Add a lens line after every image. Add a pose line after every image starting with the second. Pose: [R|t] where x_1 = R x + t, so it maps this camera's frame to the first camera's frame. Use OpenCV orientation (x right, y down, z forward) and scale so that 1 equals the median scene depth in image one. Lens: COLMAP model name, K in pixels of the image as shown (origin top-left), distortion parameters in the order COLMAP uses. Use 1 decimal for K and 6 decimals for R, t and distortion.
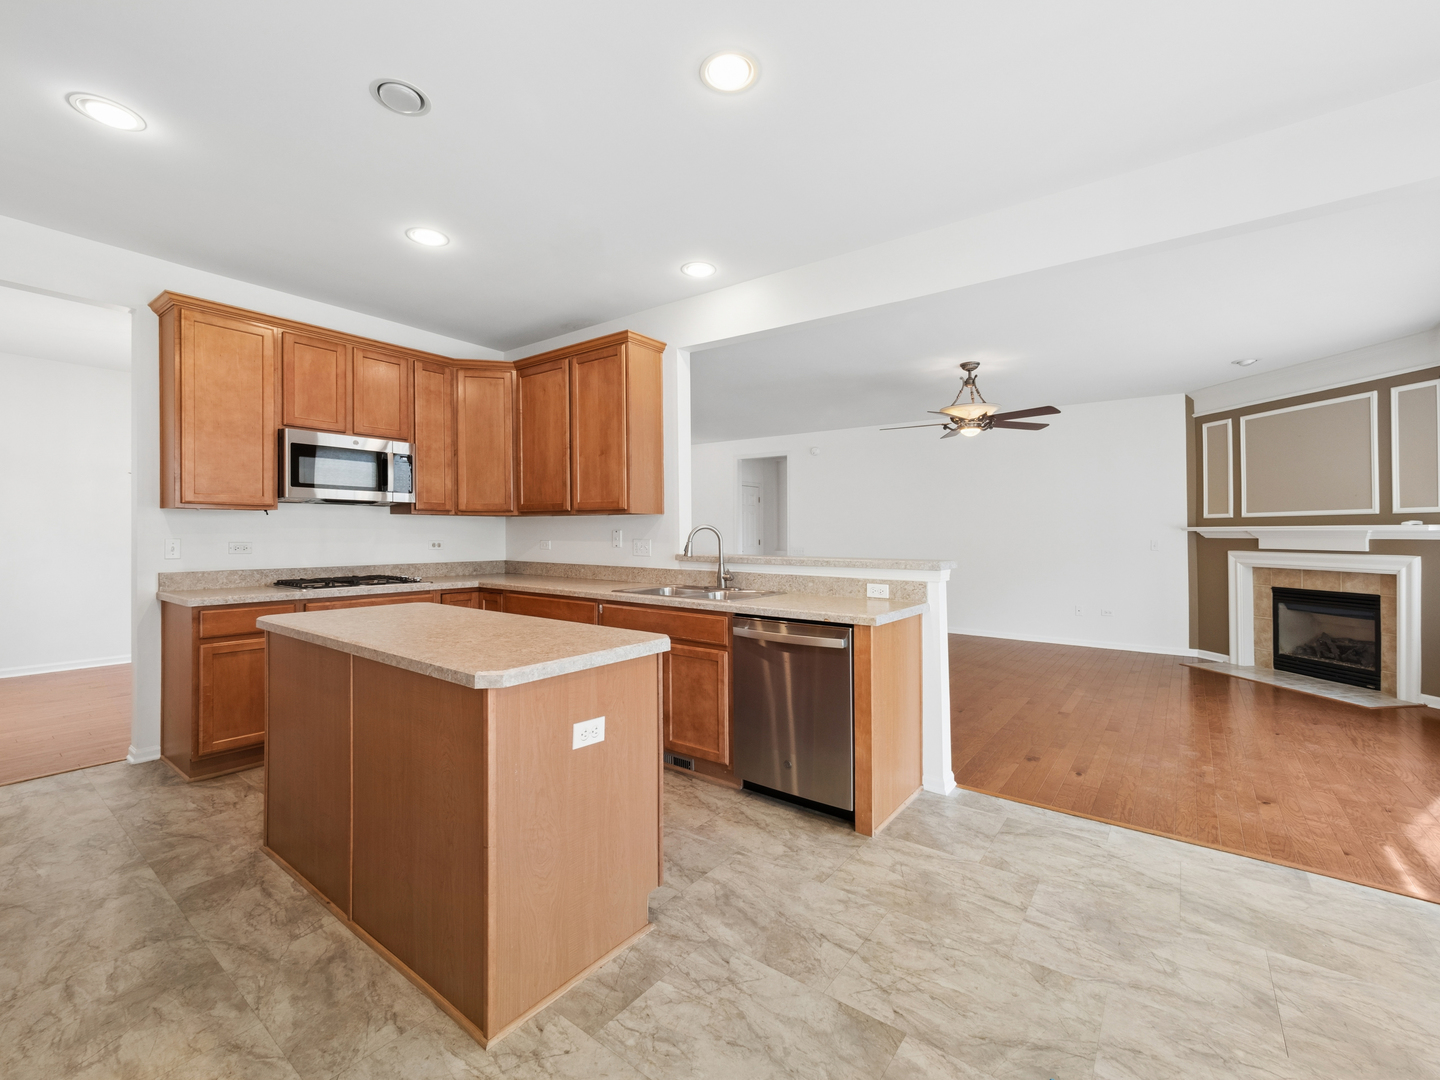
lens RADIAL K [[613.8, 0, 719.6], [0, 613.8, 527.6], [0, 0, 1]] dist [-0.006340, -0.000464]
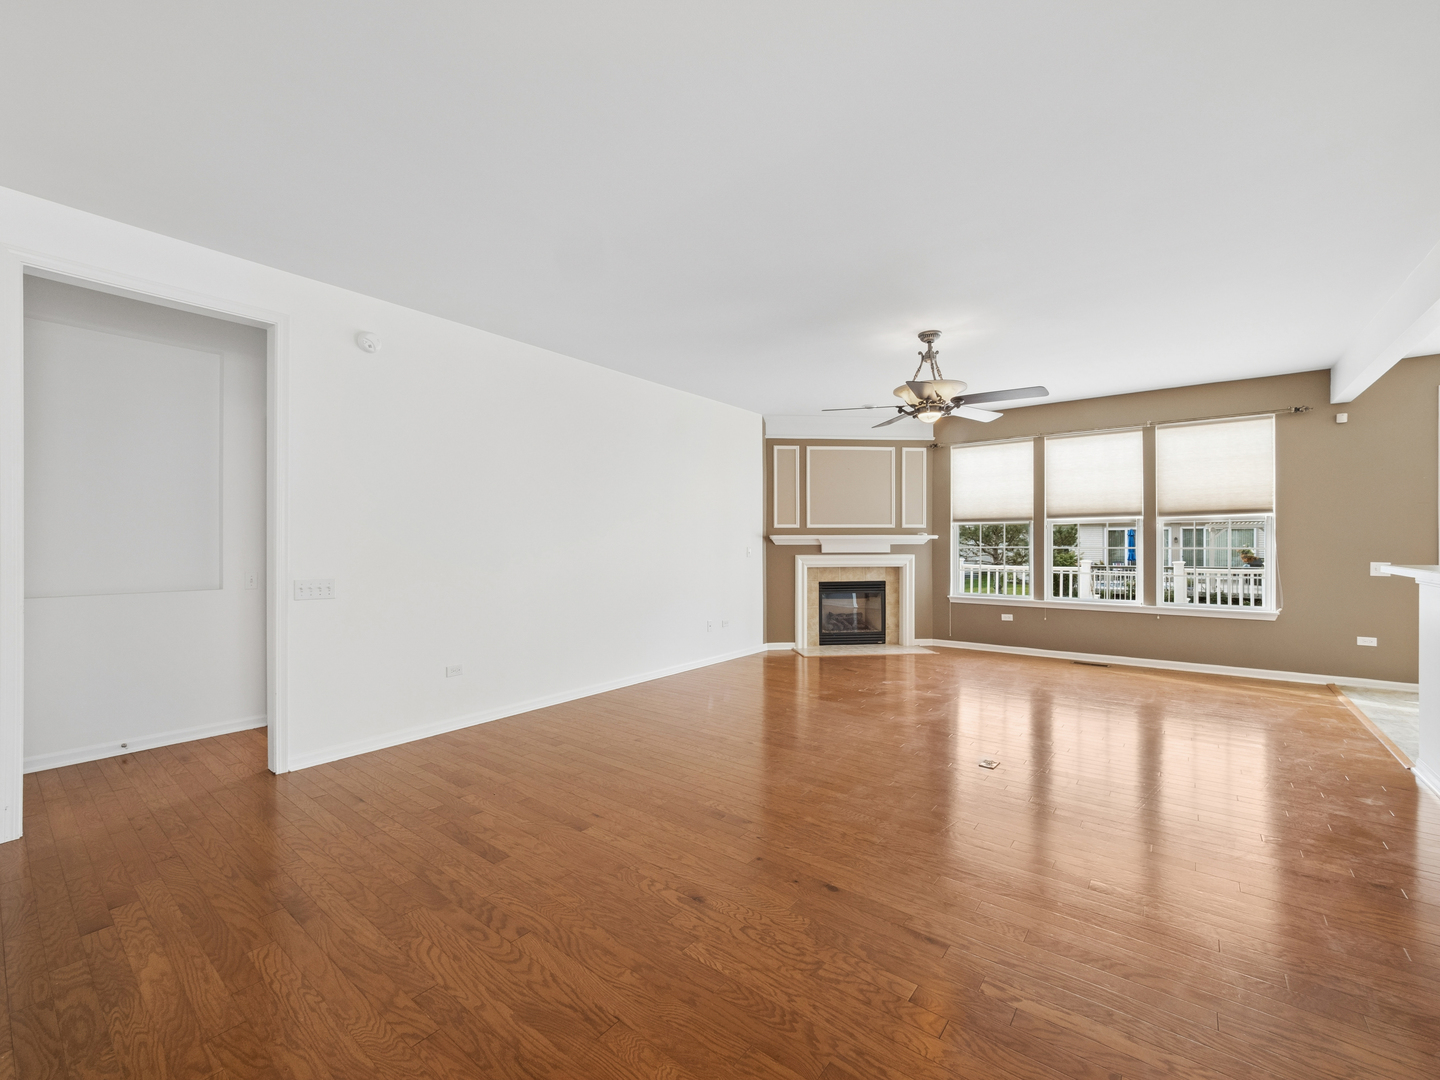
lens RADIAL K [[616.5, 0, 688.4], [0, 616.5, 545.2], [0, 0, 1]] dist [-0.000845, -0.000260]
pose [[0.035191, -0.004866, 0.999369, -0.491177], [-0.007873, 0.999956, 0.005146, 0.016979], [-0.999350, -0.008049, 0.035151, 1.460620]]
